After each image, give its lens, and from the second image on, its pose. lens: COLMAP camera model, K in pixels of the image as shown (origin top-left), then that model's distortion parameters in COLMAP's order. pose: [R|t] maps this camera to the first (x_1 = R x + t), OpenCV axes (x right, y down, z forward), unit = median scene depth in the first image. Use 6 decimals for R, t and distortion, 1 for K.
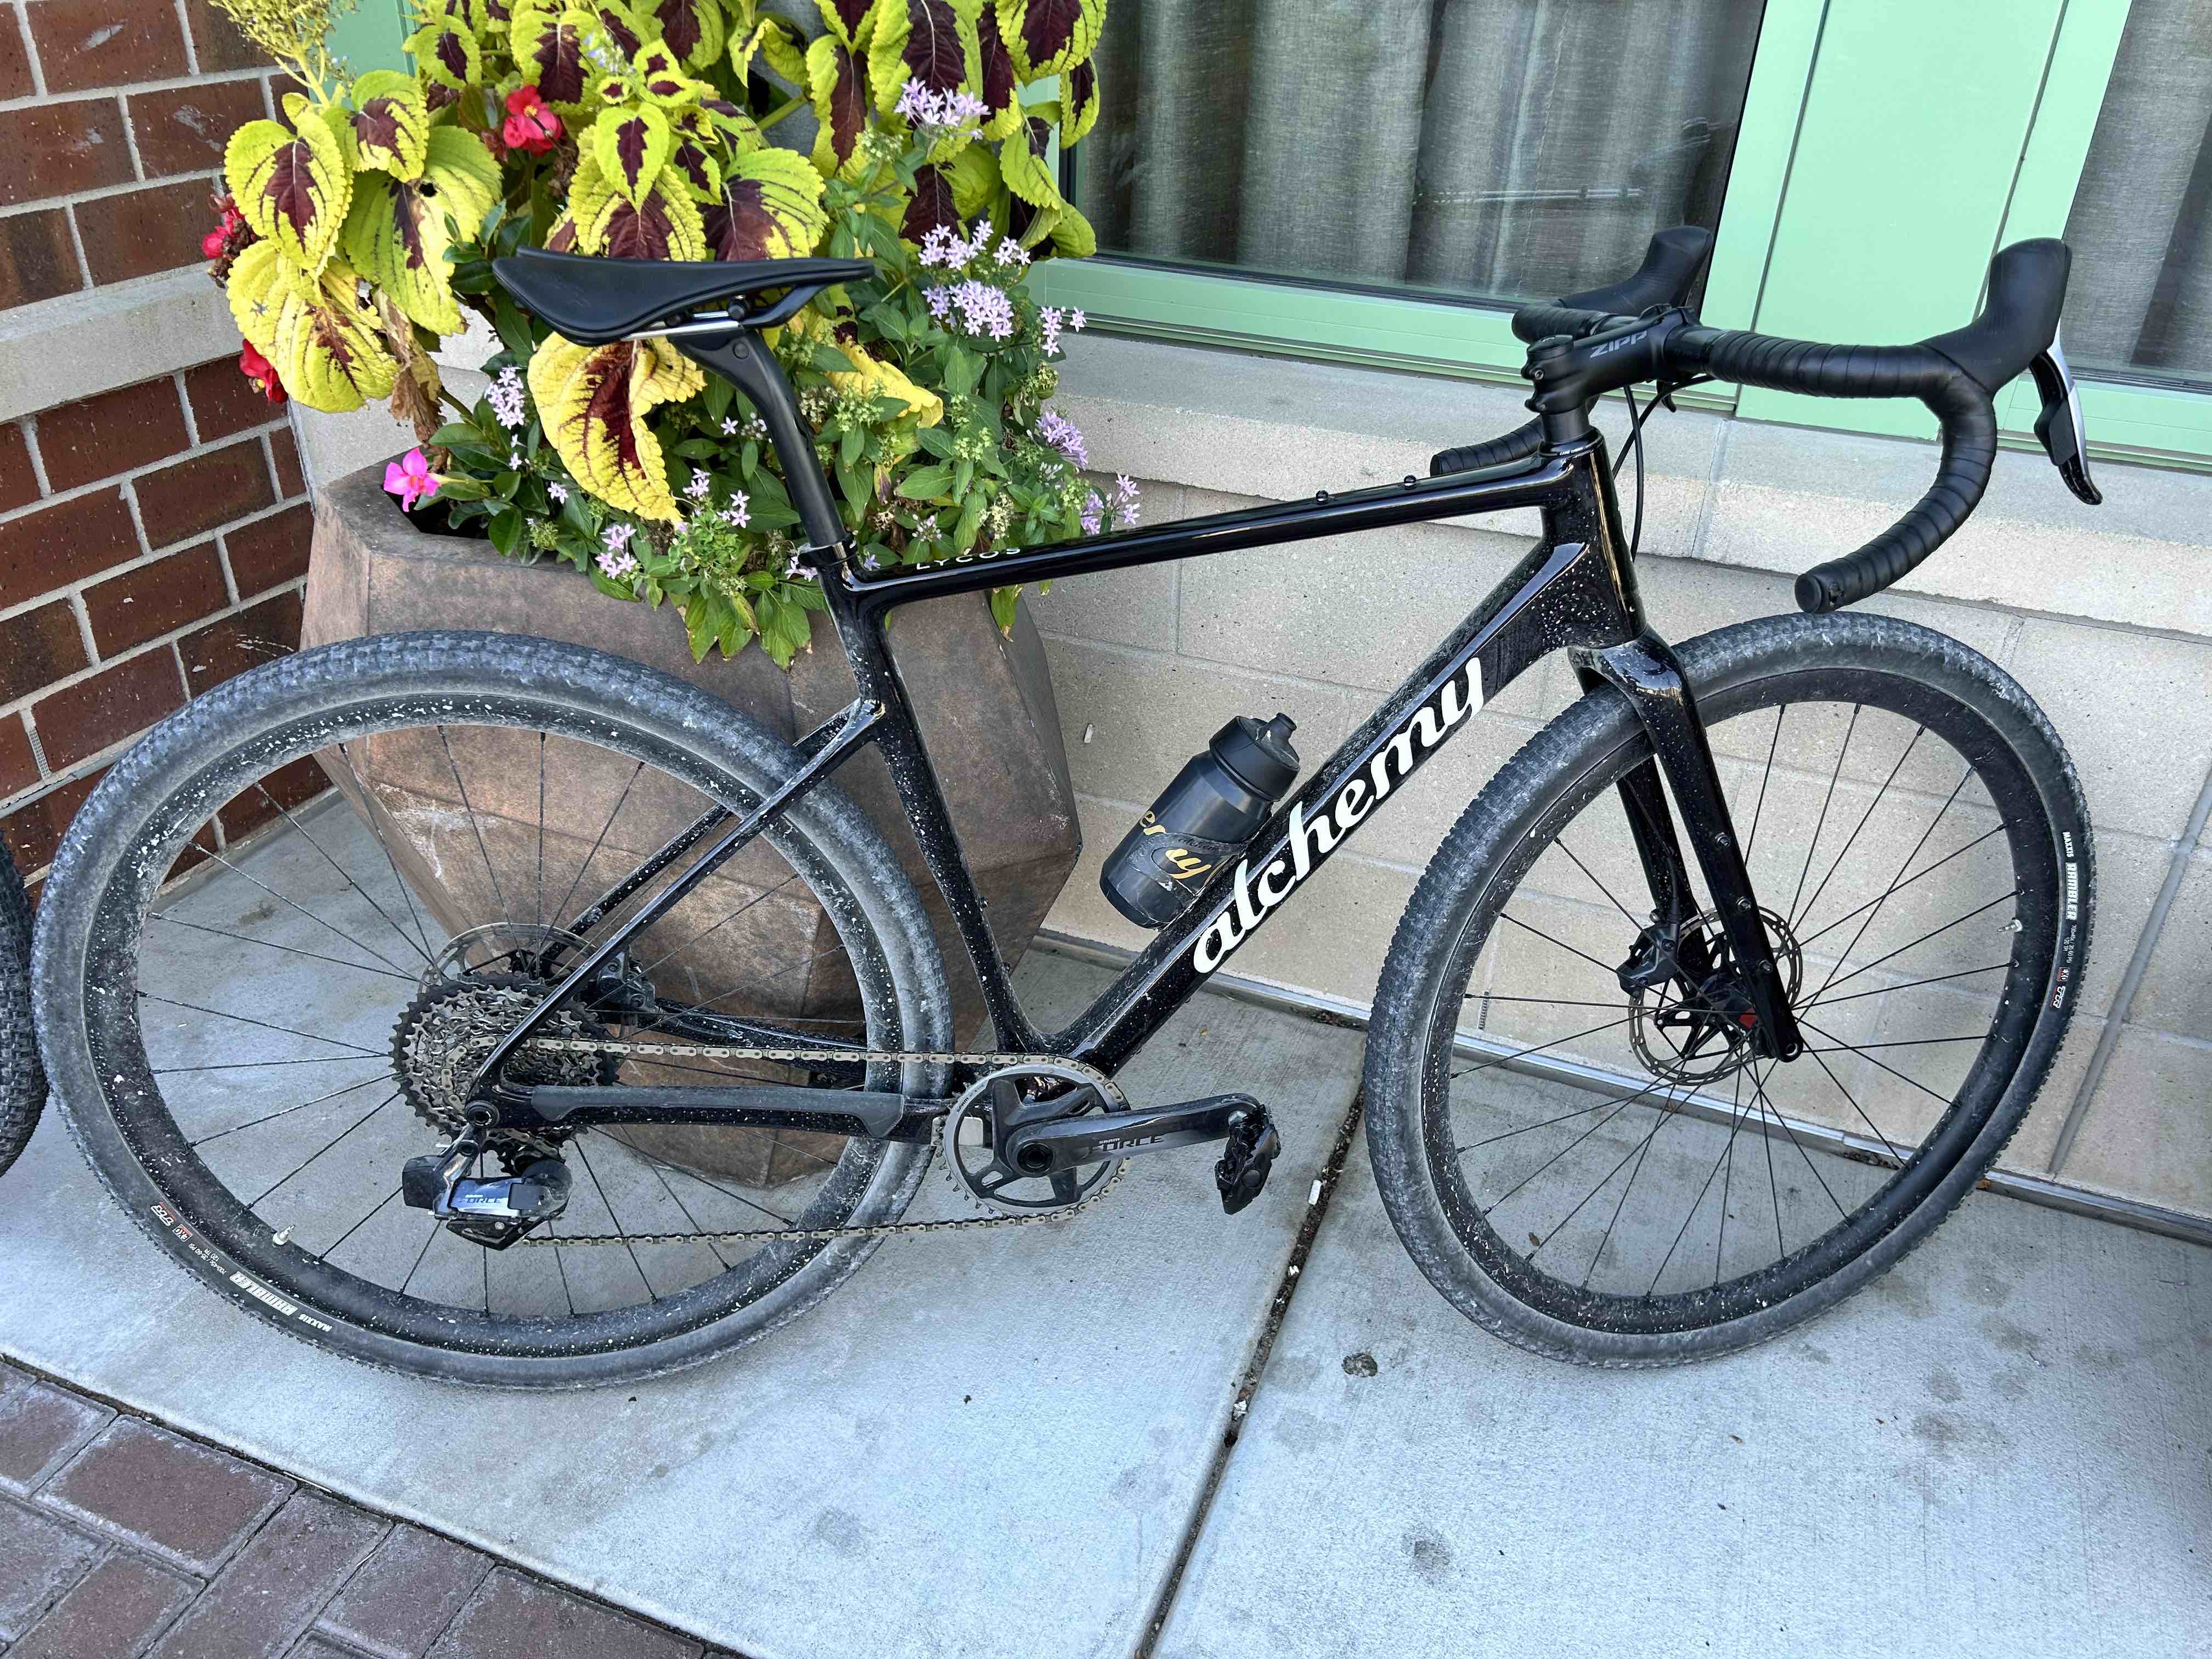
lens RADIAL K [[1691.4, 0, 1113.0], [0, 1691.4, 818.1], [0, 0, 1]] dist [0.026527, -0.001210]
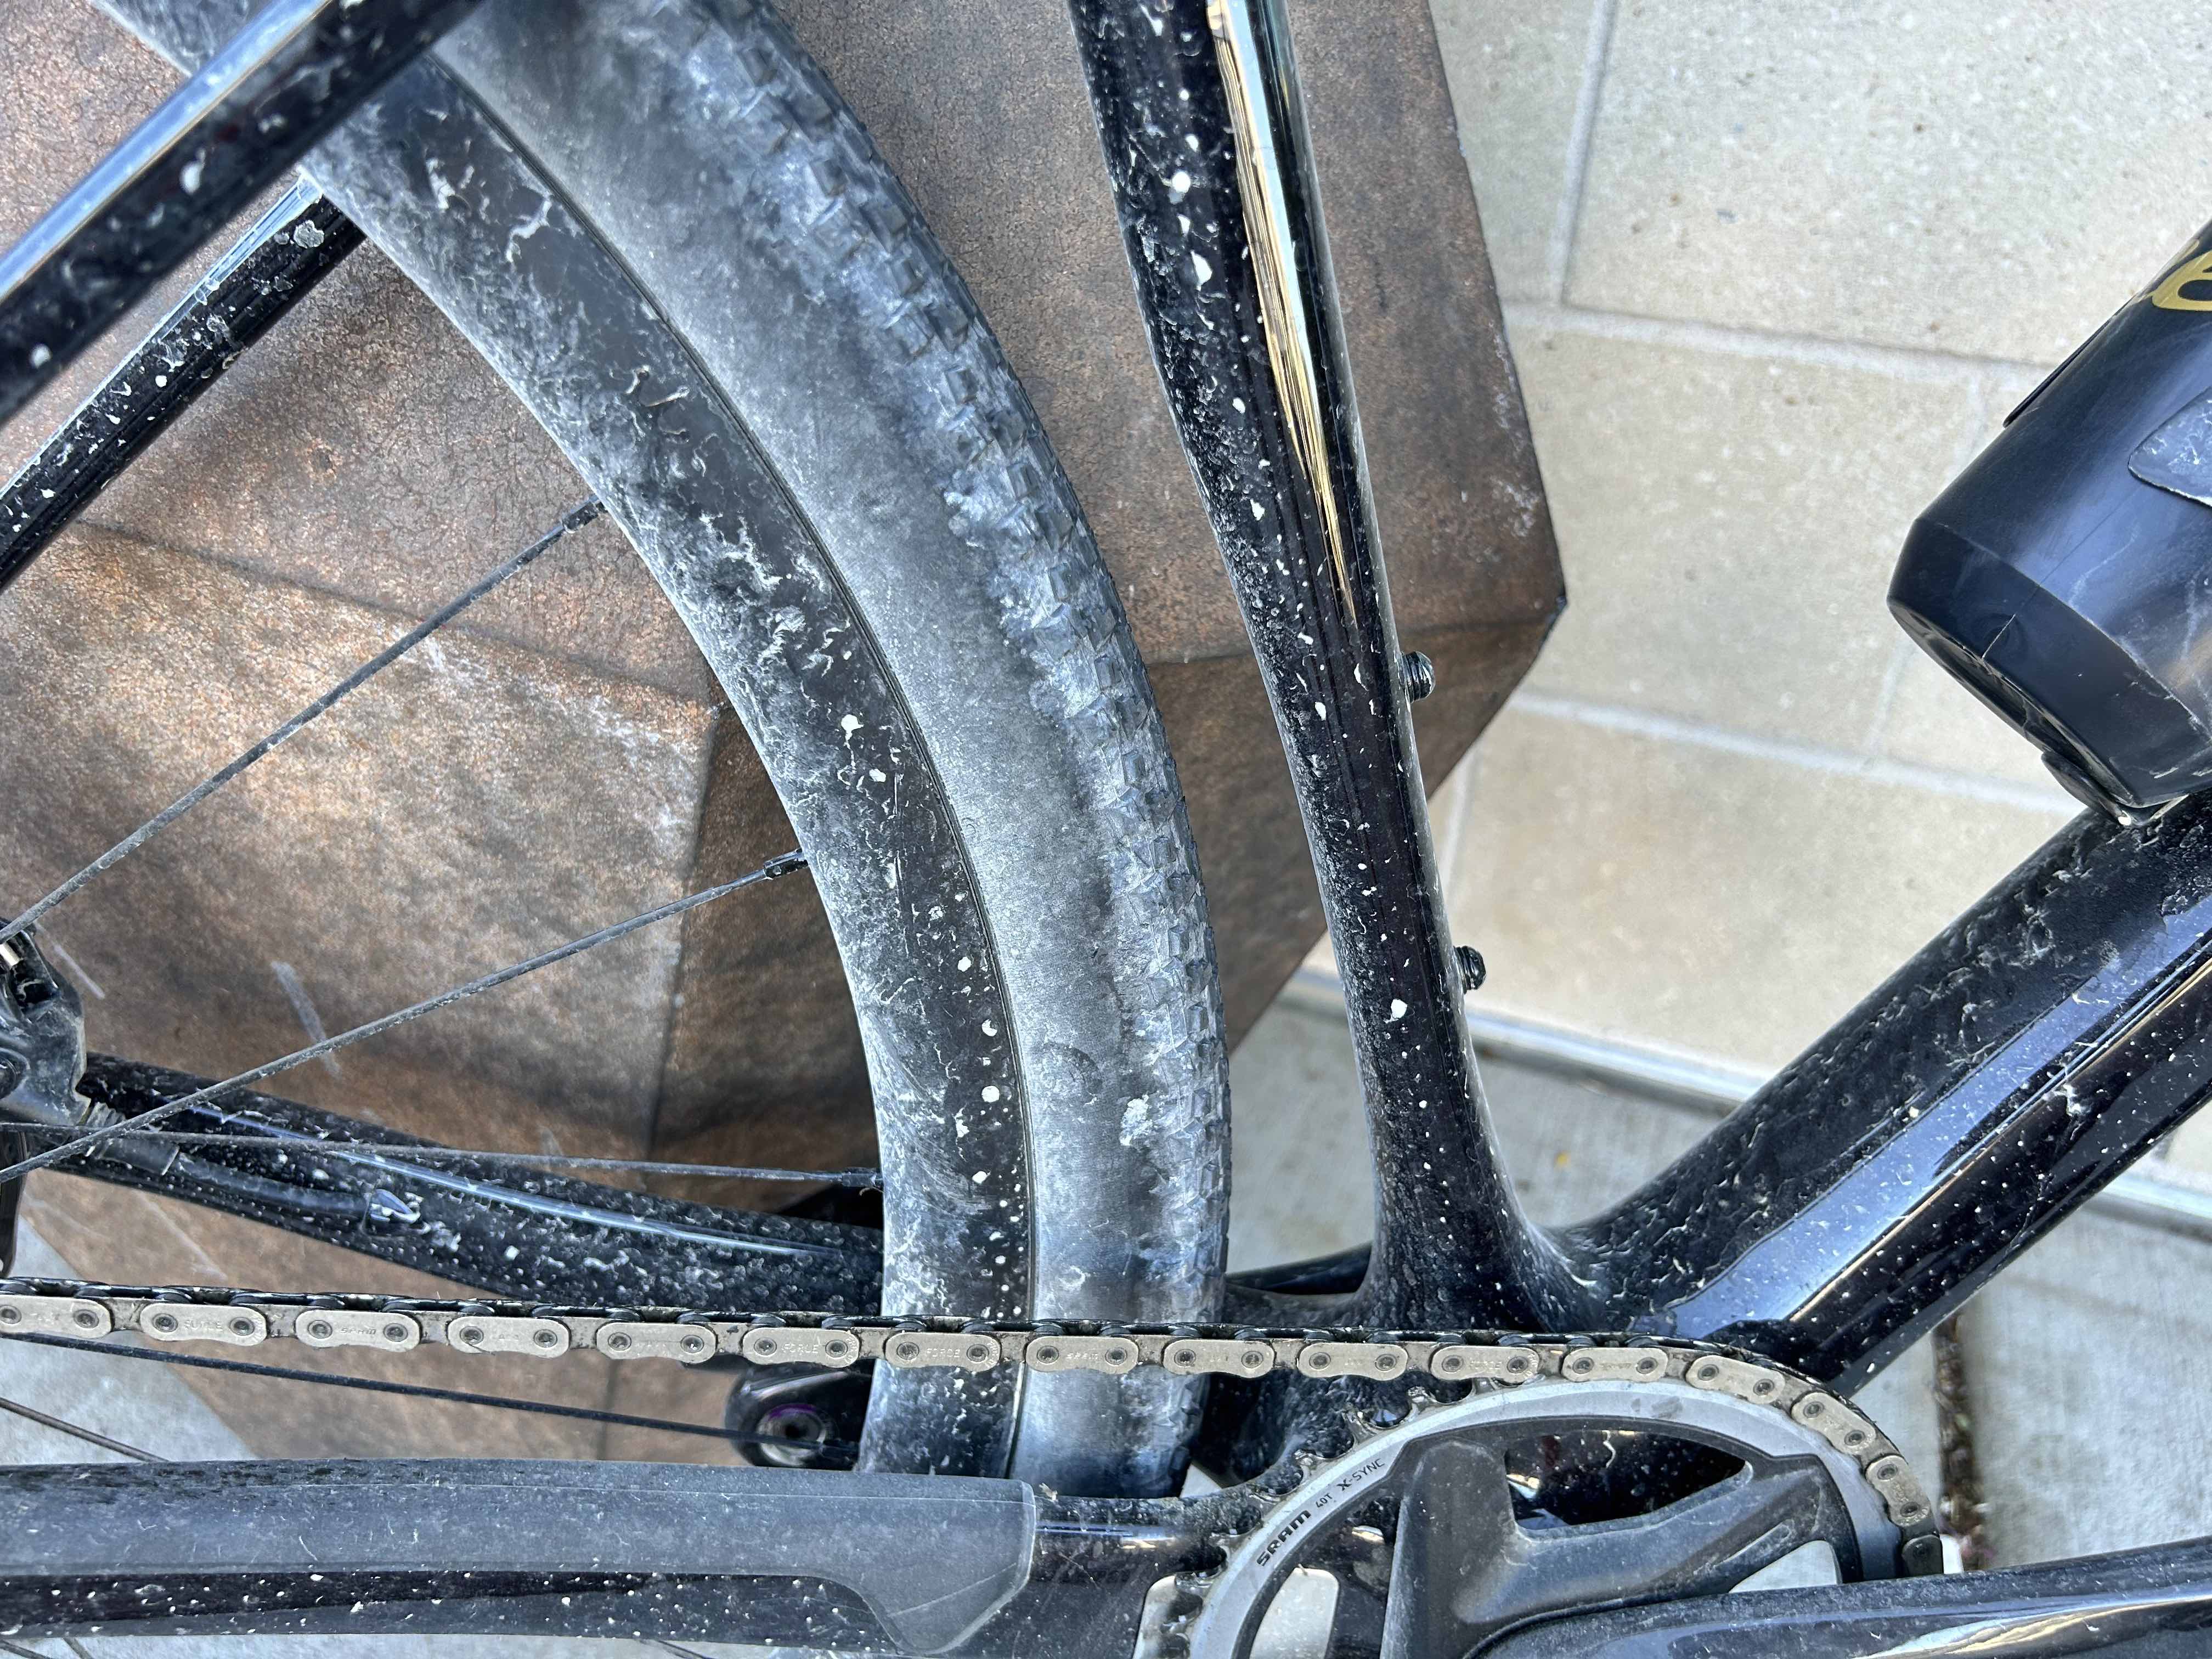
lens RADIAL K [[1691.4, 0, 1097.5], [0, 1691.4, 841.9], [0, 0, 1]] dist [0.026527, -0.001210]
pose [[0.999709, 0.018286, 0.015753, -0.121012], [-0.017892, 0.999533, -0.024762, 0.077830], [-0.016198, 0.024473, 0.999569, 0.761907]]
